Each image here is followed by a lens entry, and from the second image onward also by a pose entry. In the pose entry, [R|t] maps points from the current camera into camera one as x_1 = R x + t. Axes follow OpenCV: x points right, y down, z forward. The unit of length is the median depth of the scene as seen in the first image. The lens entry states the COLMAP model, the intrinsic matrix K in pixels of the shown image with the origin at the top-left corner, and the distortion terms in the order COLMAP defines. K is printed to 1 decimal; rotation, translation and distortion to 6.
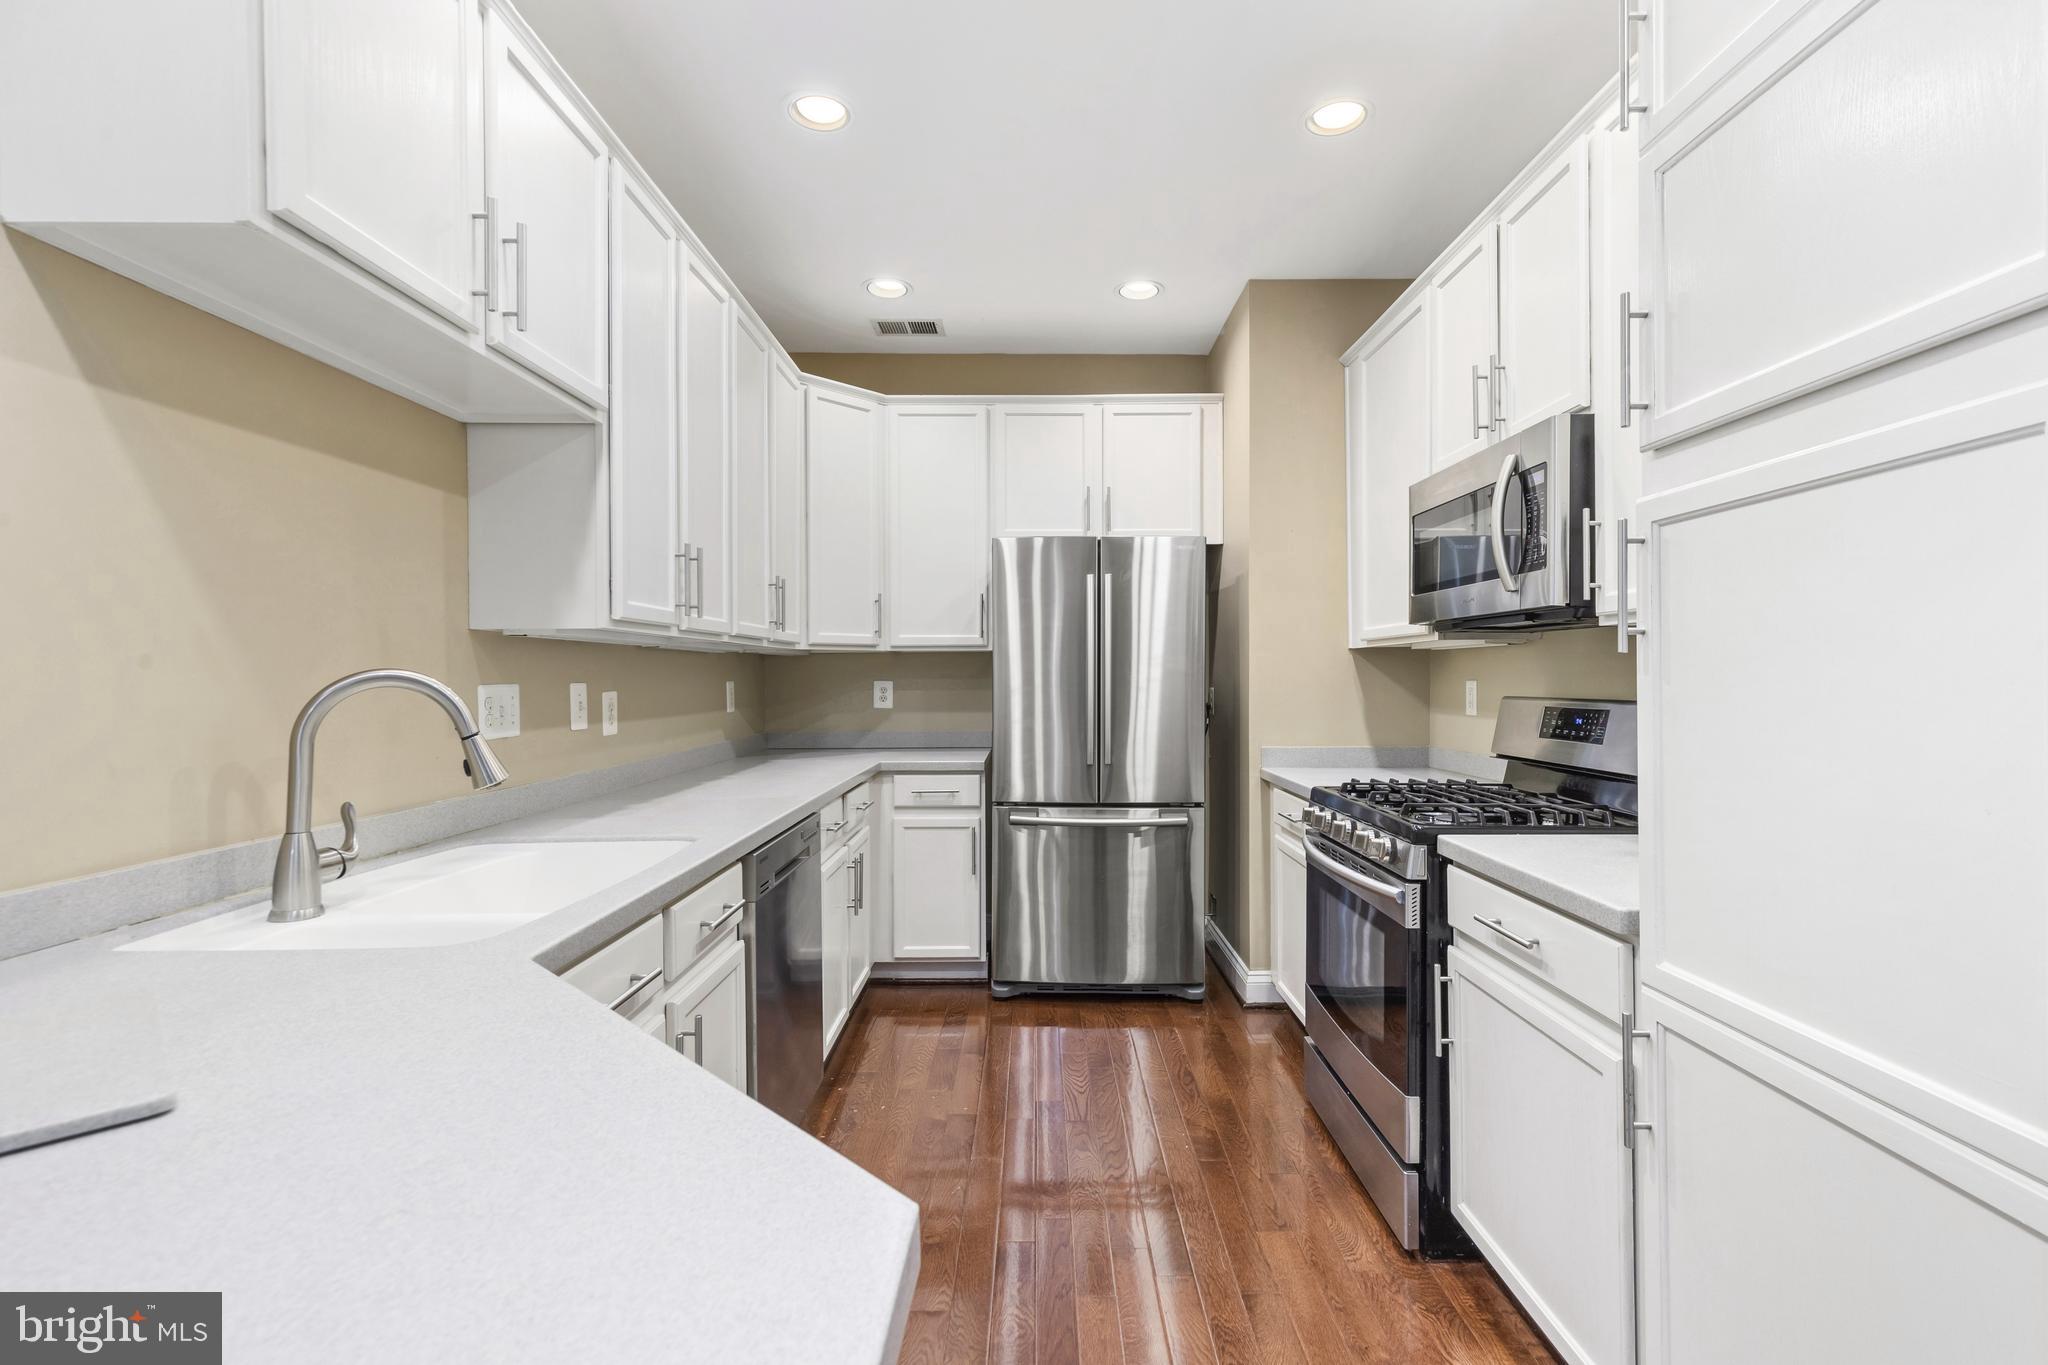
lens RADIAL K [[917.5, 0, 1035.3], [0, 917.5, 680.3], [0, 0, 1]] dist [0.003688, 0.000204]
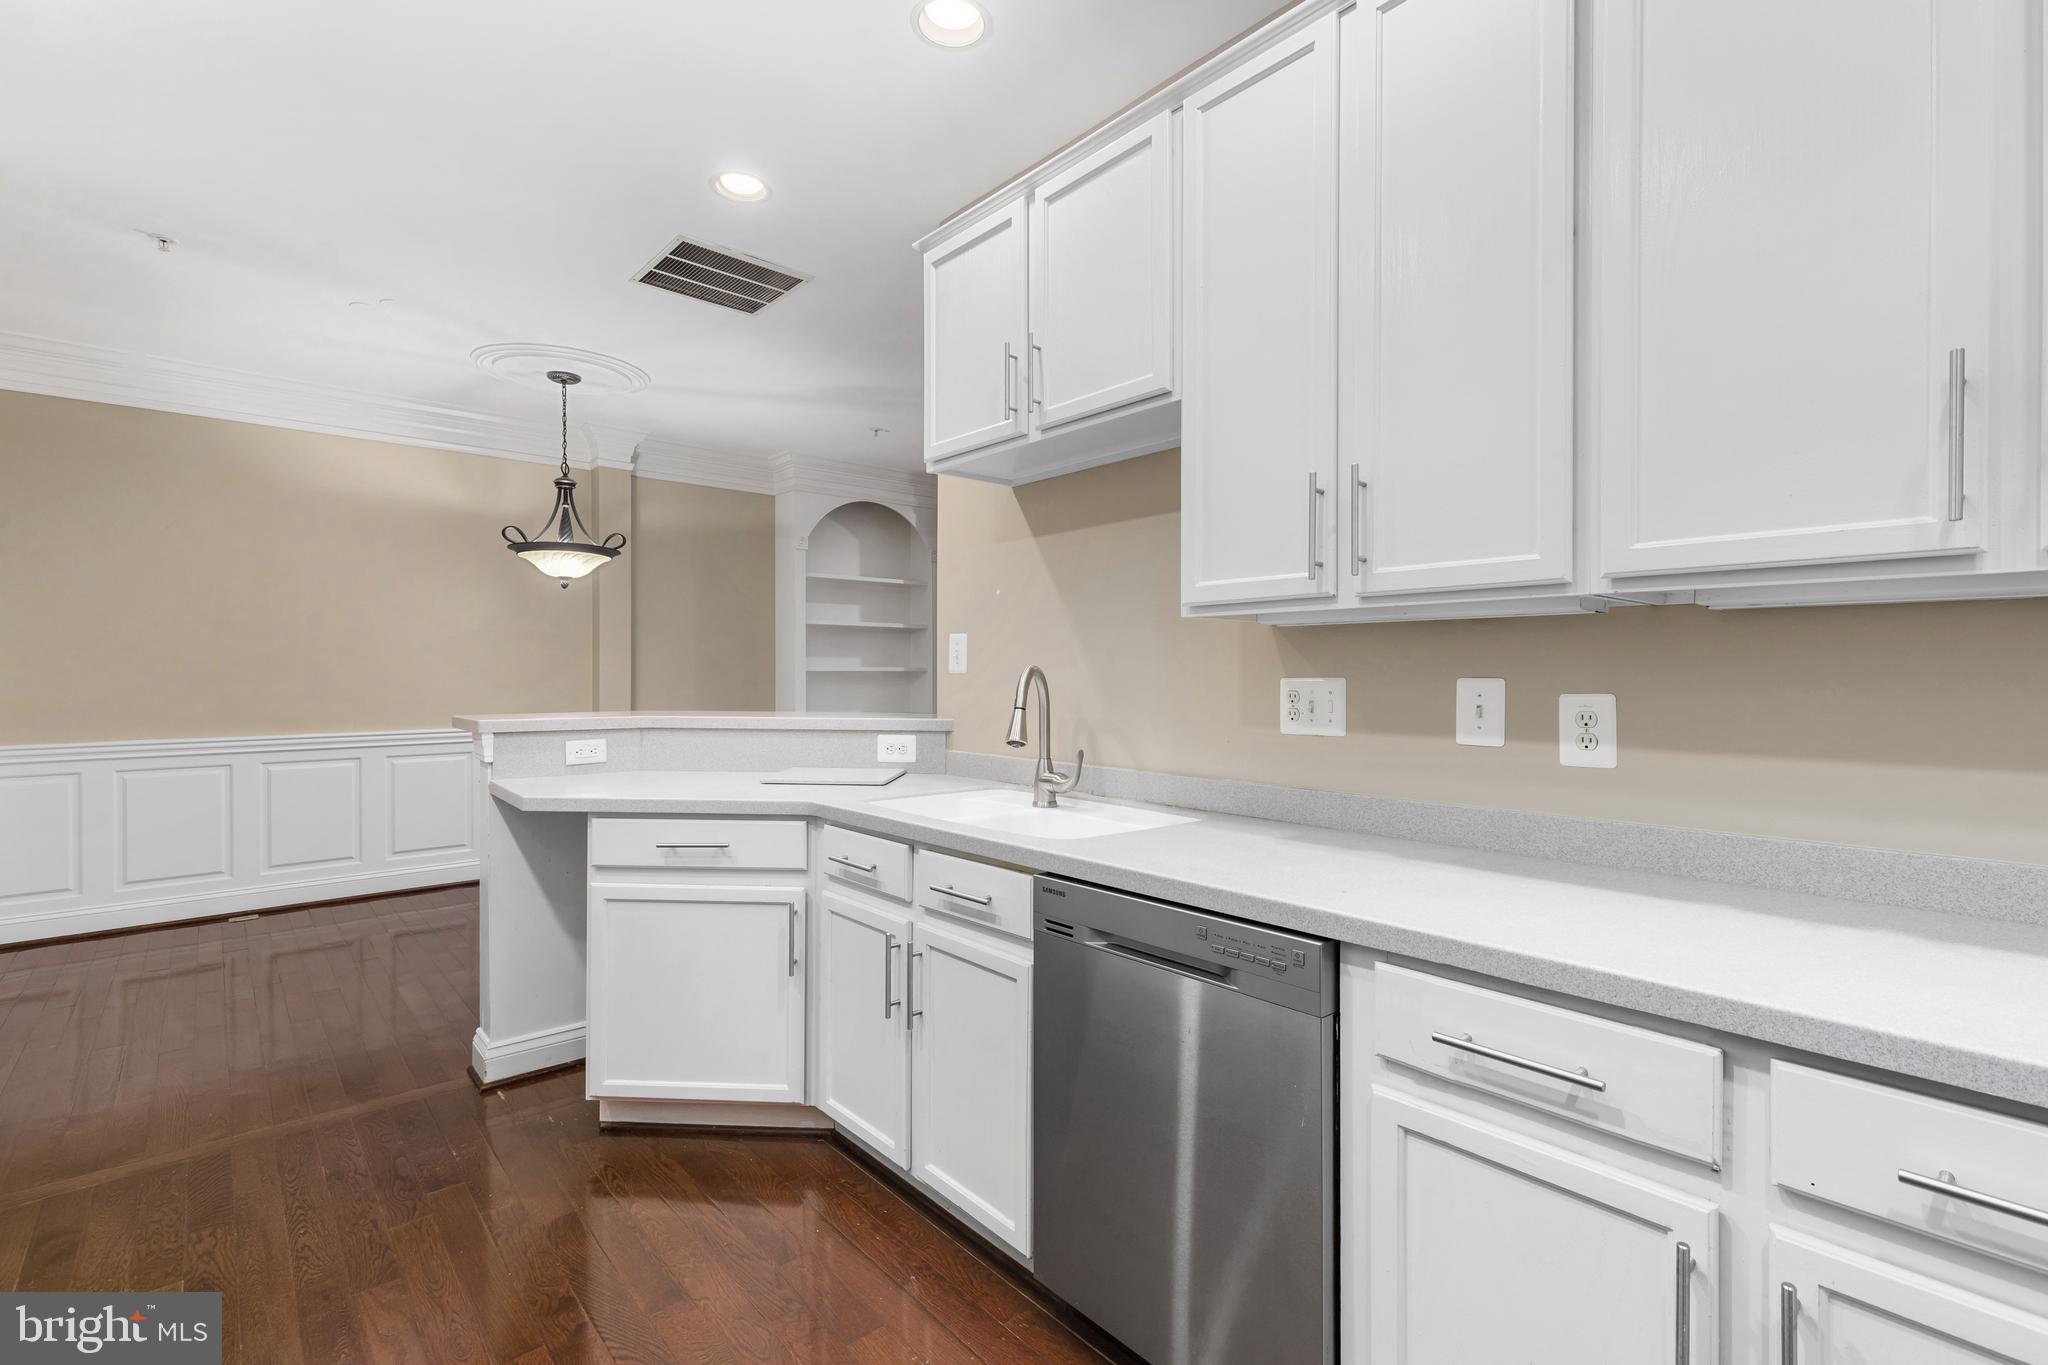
lens RADIAL K [[917.5, 0, 1035.3], [0, 917.5, 680.3], [0, 0, 1]] dist [0.003688, 0.000204]
pose [[-0.747222, 0.008427, -0.664521, 0.190928], [-0.000820, 0.999907, 0.013603, -0.004088], [0.664574, 0.010710, -0.747146, 1.178456]]
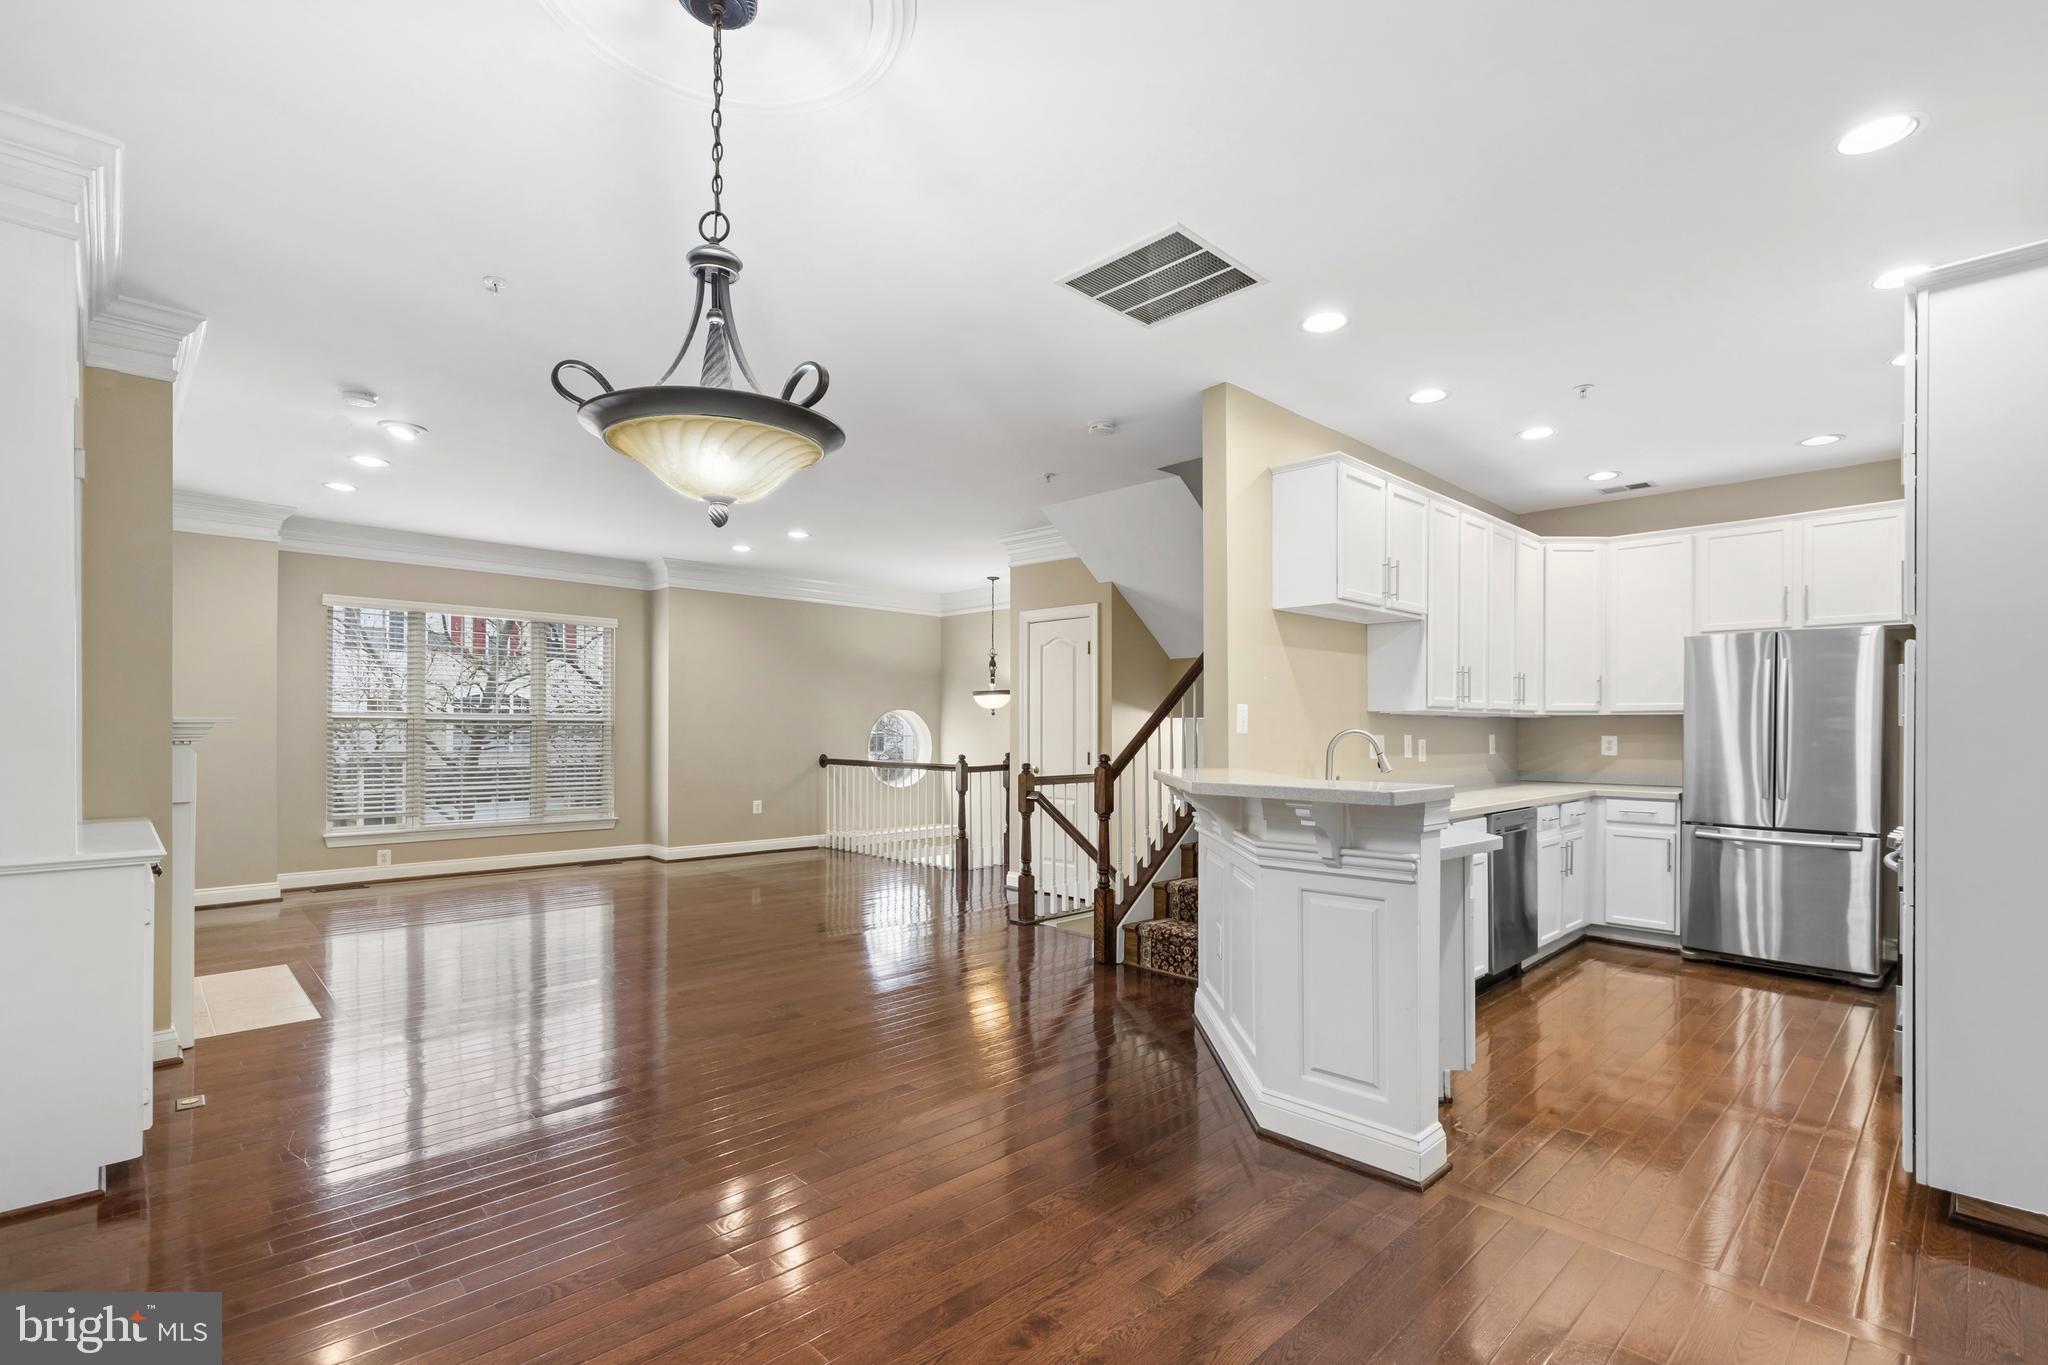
lens RADIAL K [[925.2, 0, 1041.0], [0, 925.2, 729.7], [0, 0, 1]] dist [-0.000008, 0.000195]
pose [[0.698702, 0.007785, -0.715370, 0.364118], [-0.009793, 0.999951, 0.001317, -0.002643], [0.715346, 0.006085, 0.698744, -0.921393]]
